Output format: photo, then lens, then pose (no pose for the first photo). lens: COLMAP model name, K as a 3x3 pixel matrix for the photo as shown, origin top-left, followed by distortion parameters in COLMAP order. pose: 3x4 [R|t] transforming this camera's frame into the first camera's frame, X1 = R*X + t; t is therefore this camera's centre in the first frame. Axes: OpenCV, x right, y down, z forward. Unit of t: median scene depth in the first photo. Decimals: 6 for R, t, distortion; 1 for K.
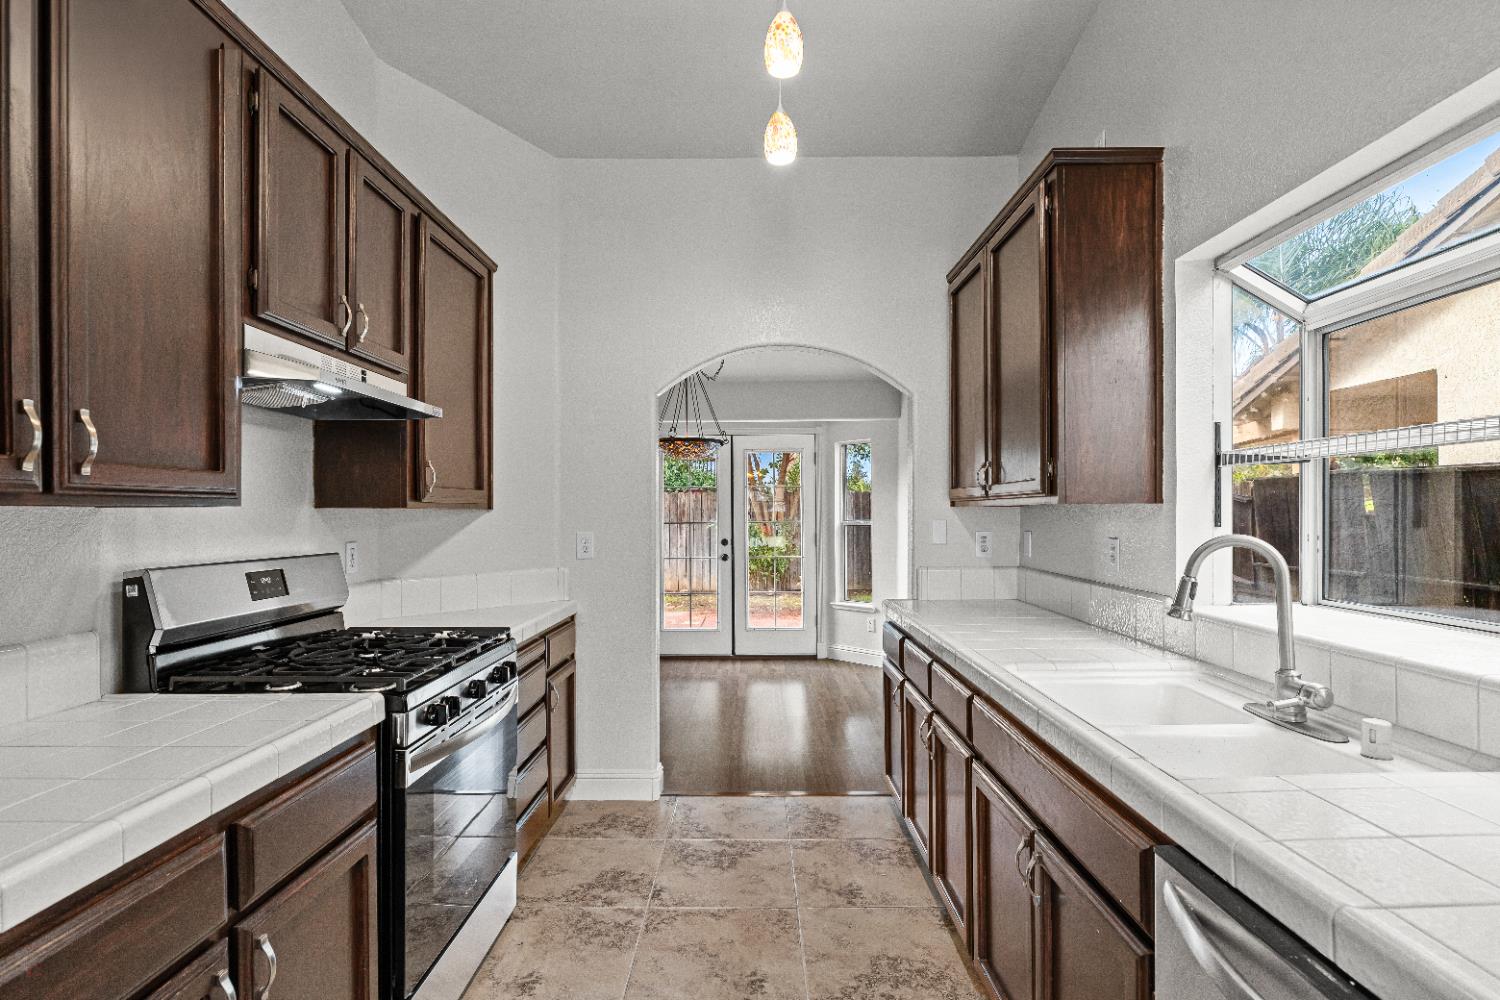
lens RADIAL K [[738.5, 0, 731.1], [0, 738.5, 509.0], [0, 0, 1]] dist [-0.003277, -0.000142]
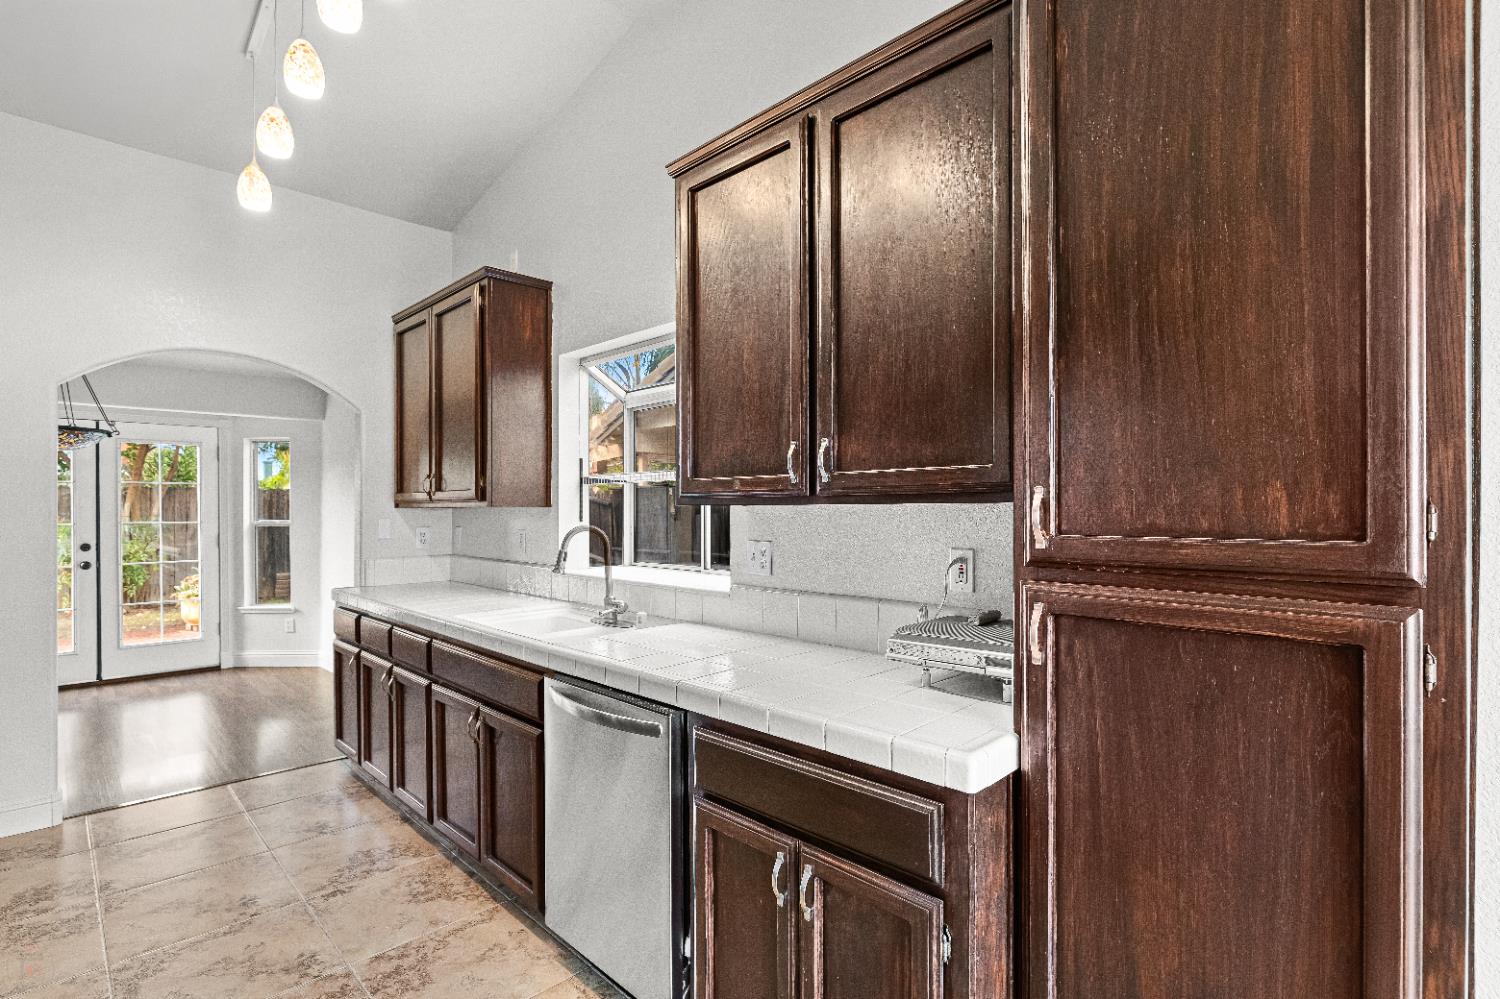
lens RADIAL K [[732.0, 0, 755.5], [0, 732.0, 510.4], [0, 0, 1]] dist [-0.001033, 0.000450]
pose [[0.699936, 0.000843, 0.714205, -0.170510], [-0.003550, 0.999991, 0.002299, -0.004019], [-0.714197, -0.004144, 0.699932, -0.306508]]
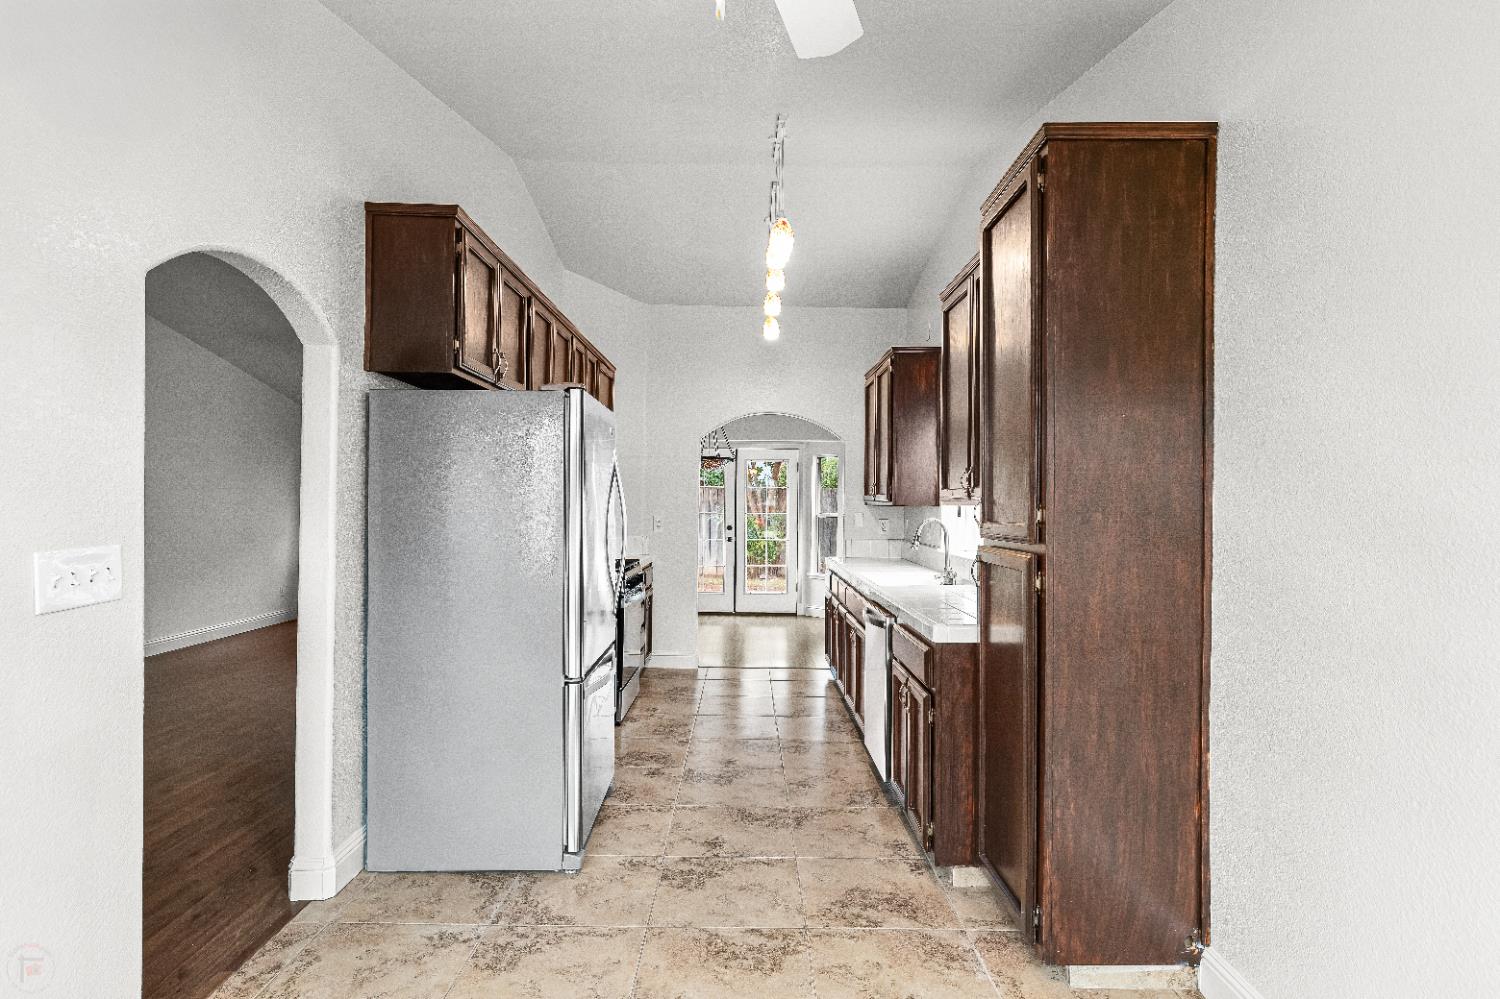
lens RADIAL K [[782.8, 0, 742.7], [0, 782.8, 514.3], [0, 0, 1]] dist [-0.005500, -0.000842]
pose [[0.999576, 0.013664, 0.025703, -0.053462], [-0.014107, 0.999753, 0.017168, -0.011586], [-0.025462, -0.017523, 0.999522, -1.035839]]
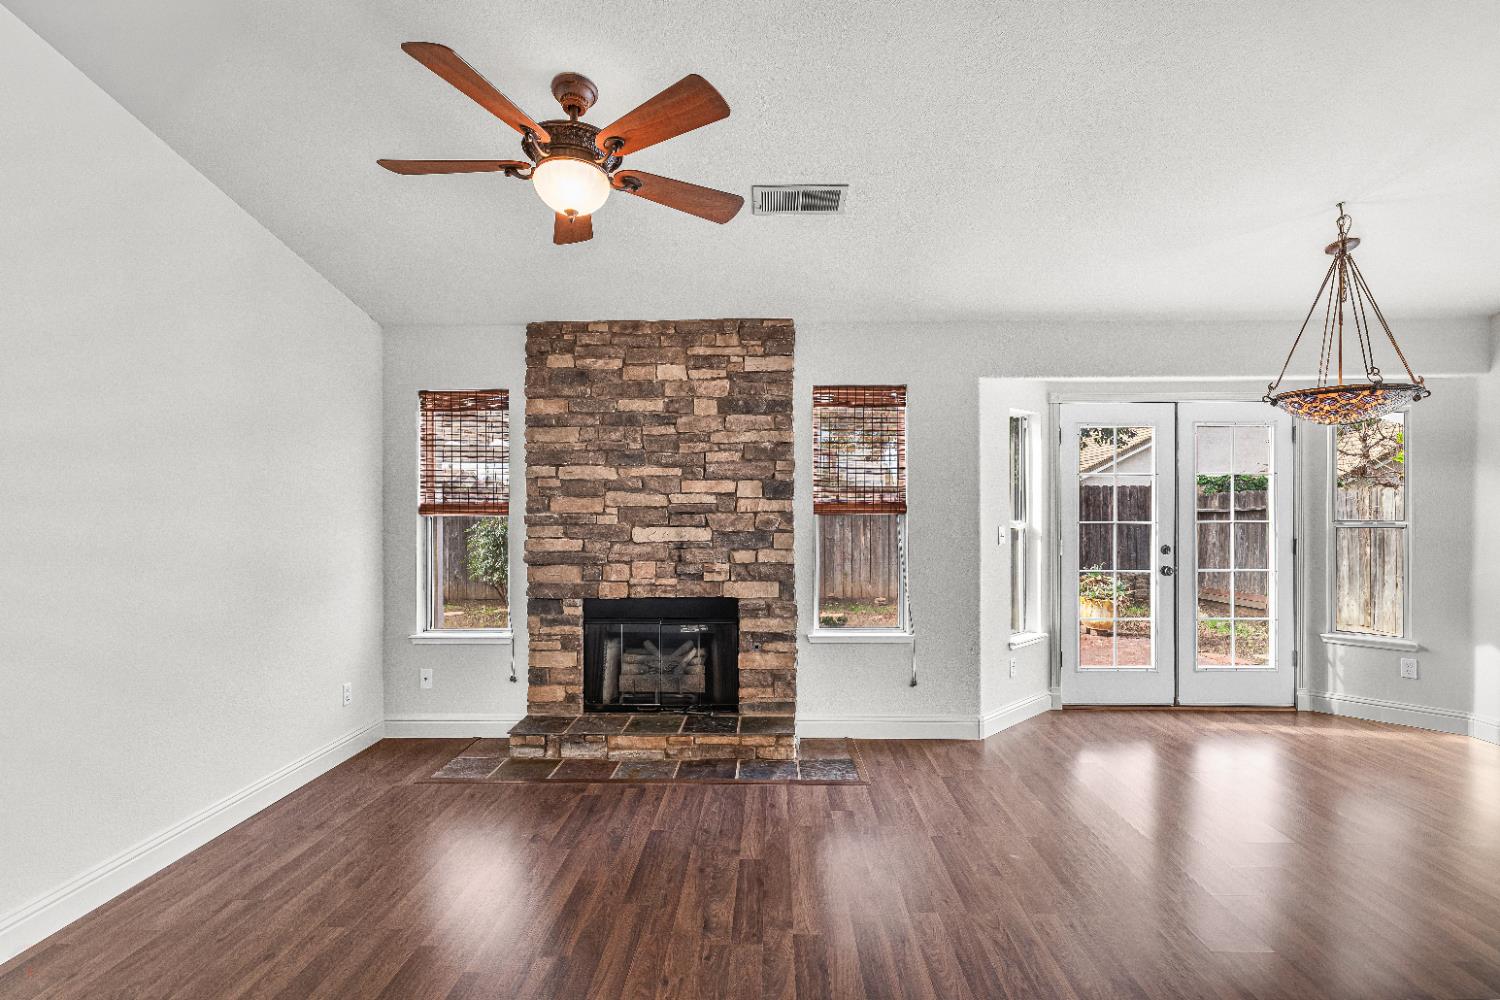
lens RADIAL K [[702.9, 0, 754.7], [0, 702.9, 510.5], [0, 0, 1]] dist [-0.003396, -0.000256]
pose [[0.999961, 0.003569, 0.008124, -1.025460], [-0.003565, 0.999994, -0.000541, 0.020676], [-0.008126, 0.000512, 0.999967, 0.766207]]
